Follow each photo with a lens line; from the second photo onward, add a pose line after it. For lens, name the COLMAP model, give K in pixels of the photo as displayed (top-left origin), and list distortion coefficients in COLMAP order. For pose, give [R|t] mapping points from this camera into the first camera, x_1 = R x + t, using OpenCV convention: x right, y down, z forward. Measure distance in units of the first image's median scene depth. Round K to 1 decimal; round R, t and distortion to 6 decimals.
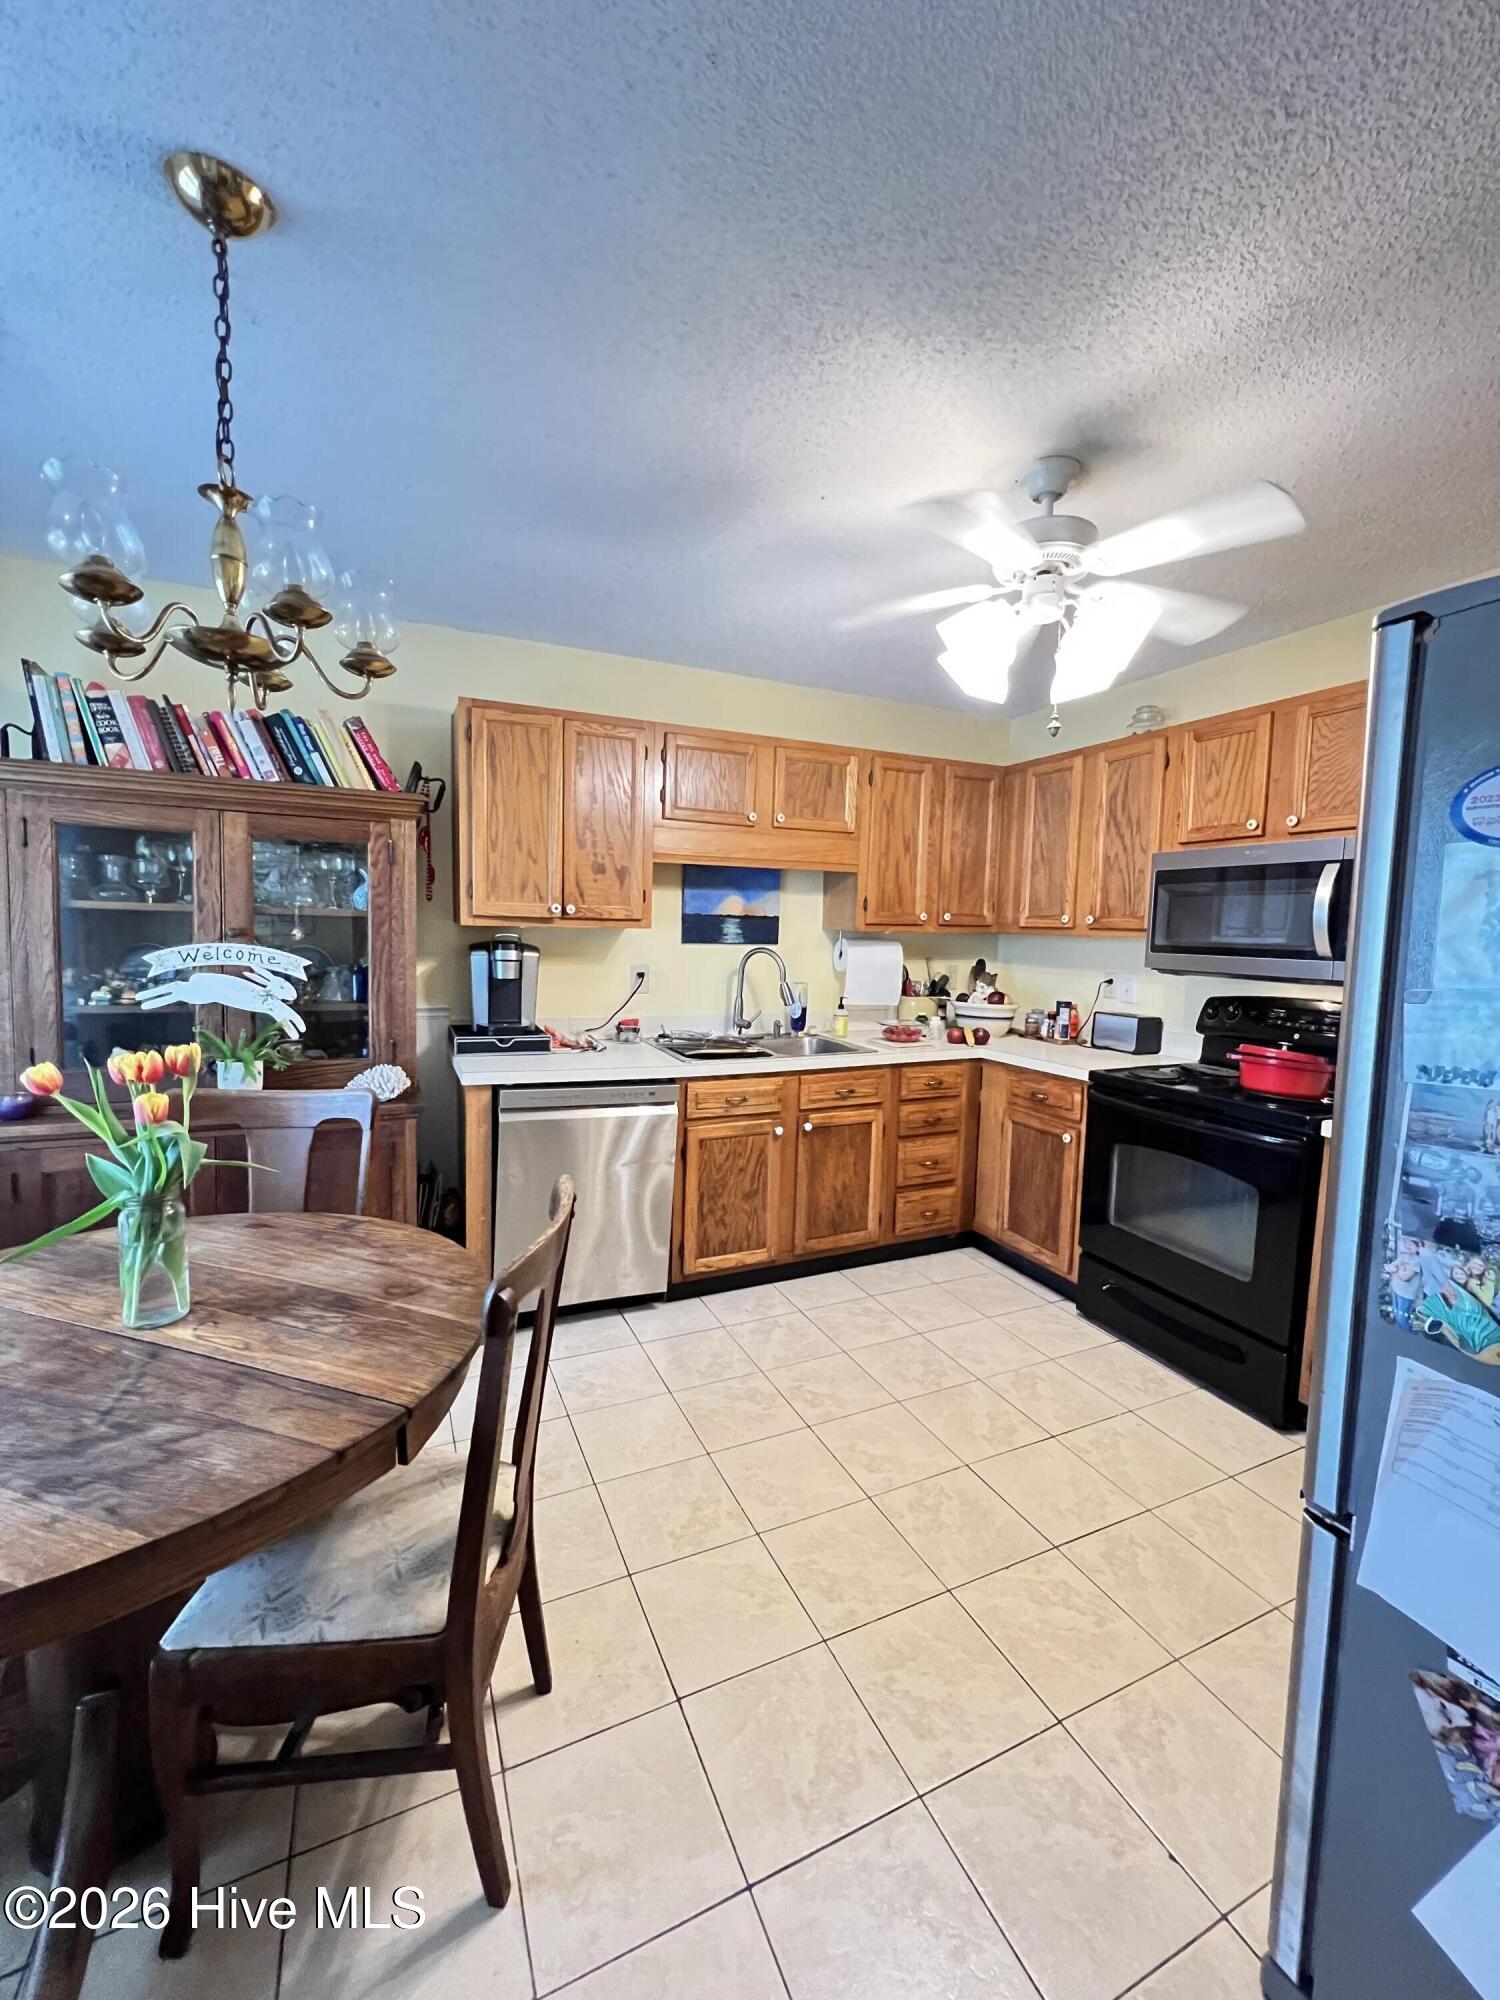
lens RADIAL K [[798.8, 0, 750.0], [0, 798.8, 1000.0], [0, 0, 1]] dist [-0.000585, -0.000091]
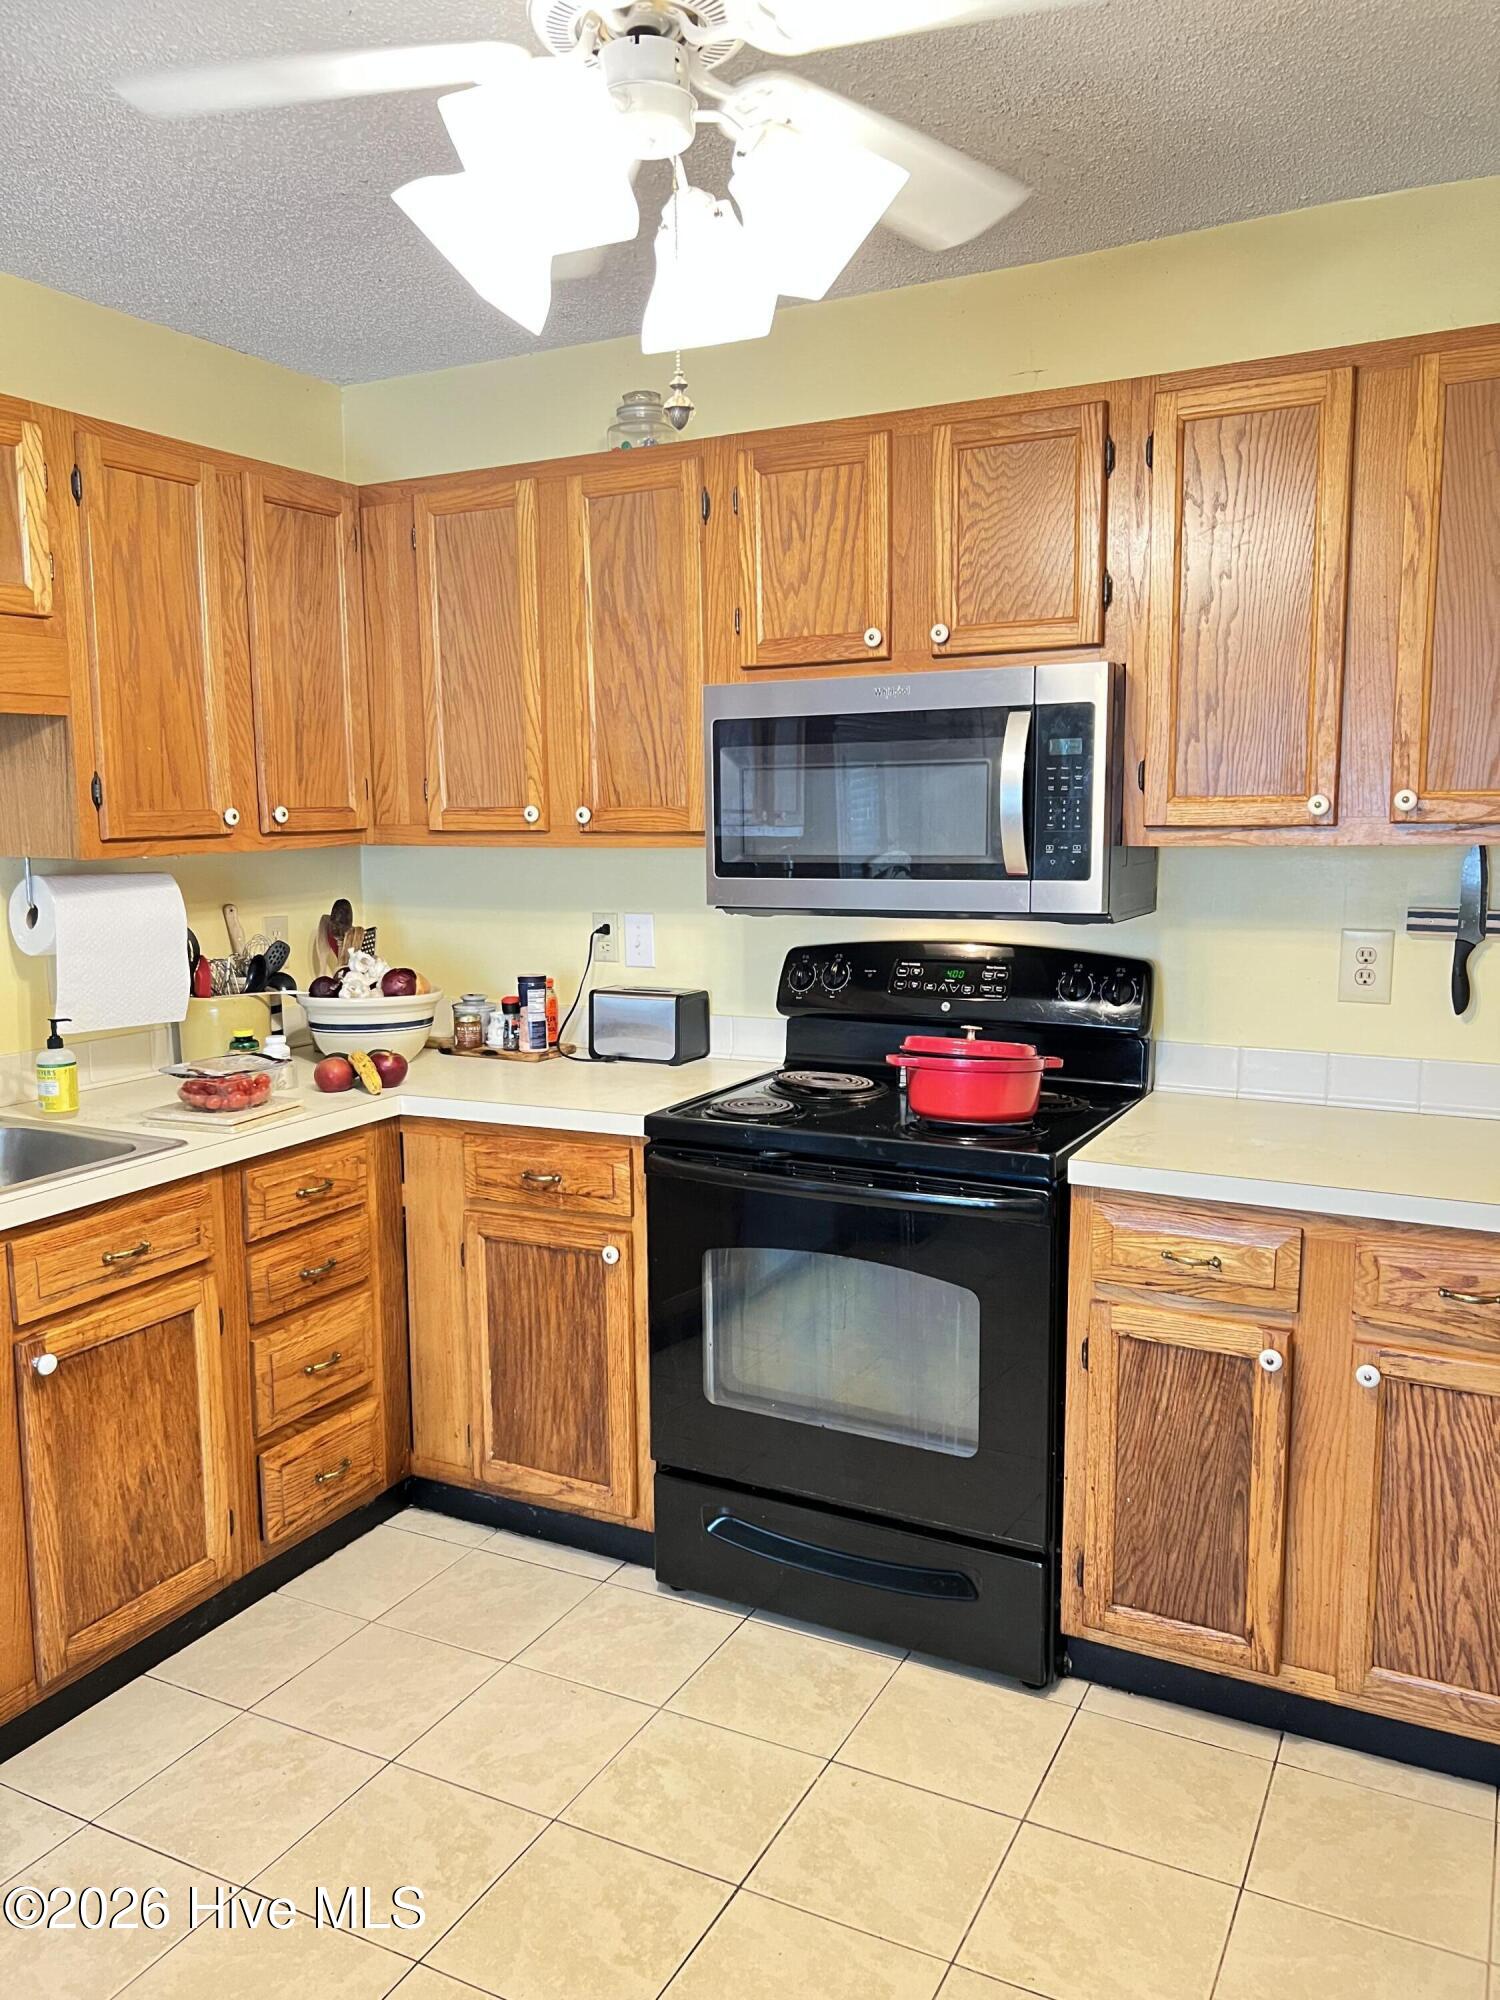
lens RADIAL K [[1503.8, 0, 749.9], [0, 1503.8, 1010.5], [0, 0, 1]] dist [0.067224, -0.098000]
pose [[0.791751, -0.113698, 0.600169, -0.075206], [0.086526, 0.993493, 0.074064, -0.037389], [-0.604685, -0.006710, 0.796437, 0.169530]]
